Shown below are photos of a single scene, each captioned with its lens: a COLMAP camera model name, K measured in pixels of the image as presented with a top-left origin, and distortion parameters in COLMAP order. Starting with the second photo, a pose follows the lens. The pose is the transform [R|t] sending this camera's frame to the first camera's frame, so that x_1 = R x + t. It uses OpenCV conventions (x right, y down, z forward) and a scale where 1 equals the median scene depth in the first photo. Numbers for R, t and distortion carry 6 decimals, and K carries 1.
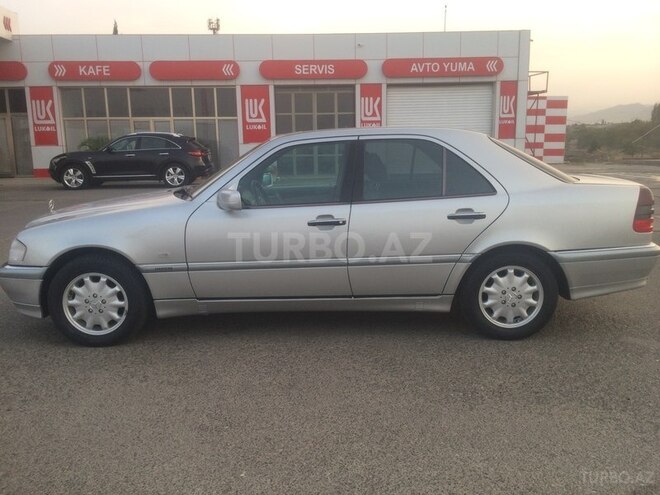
lens RADIAL K [[560.1, 0, 330.0], [0, 560.1, 247.5], [0, 0, 1]] dist [0.096469, -0.127604]
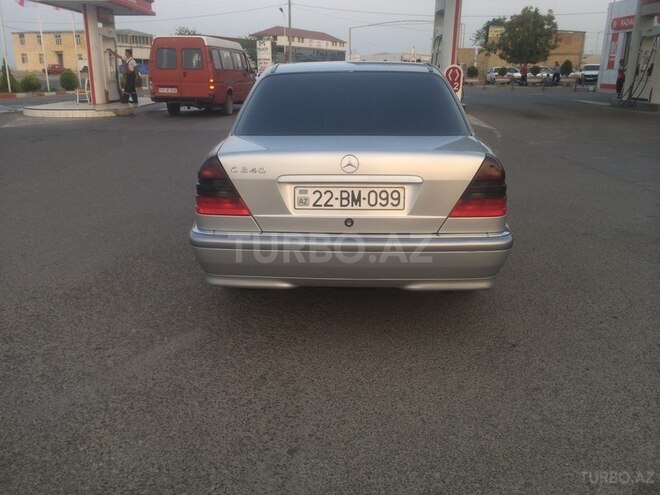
lens RADIAL K [[560.1, 0, 330.0], [0, 560.1, 247.5], [0, 0, 1]] dist [0.096469, -0.127604]
pose [[-0.038444, 0.313919, -0.948671, 0.242327], [-0.182426, 0.931213, 0.315535, -0.047703], [0.982468, 0.185193, 0.021468, 0.221592]]
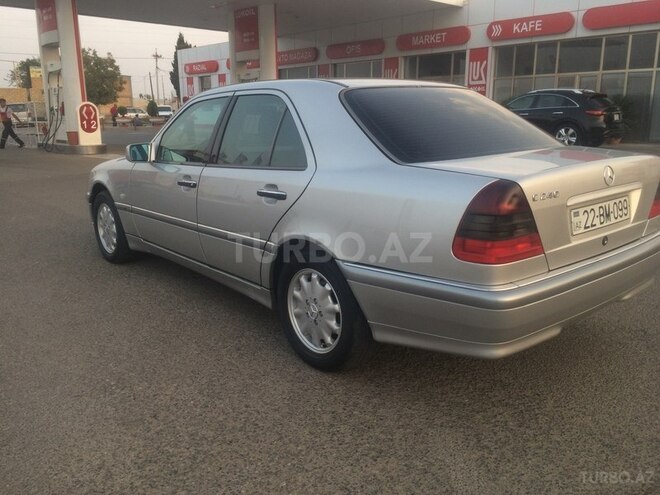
lens RADIAL K [[560.1, 0, 330.0], [0, 560.1, 247.5], [0, 0, 1]] dist [0.096469, -0.127604]
pose [[0.648102, 0.187786, -0.738038, 0.163566], [-0.136724, 0.982067, 0.129814, -0.017553], [0.749179, 0.016775, 0.662155, 0.100146]]
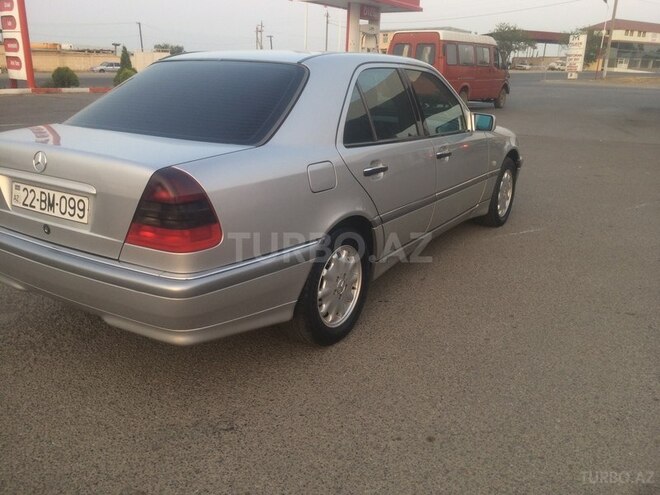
lens RADIAL K [[560.1, 0, 330.0], [0, 560.1, 247.5], [0, 0, 1]] dist [0.096469, -0.127604]
pose [[-0.541582, 0.265124, -0.797746, 0.174676], [-0.163379, 0.897676, 0.409251, -0.066444], [0.824619, 0.351977, -0.442849, 0.331727]]
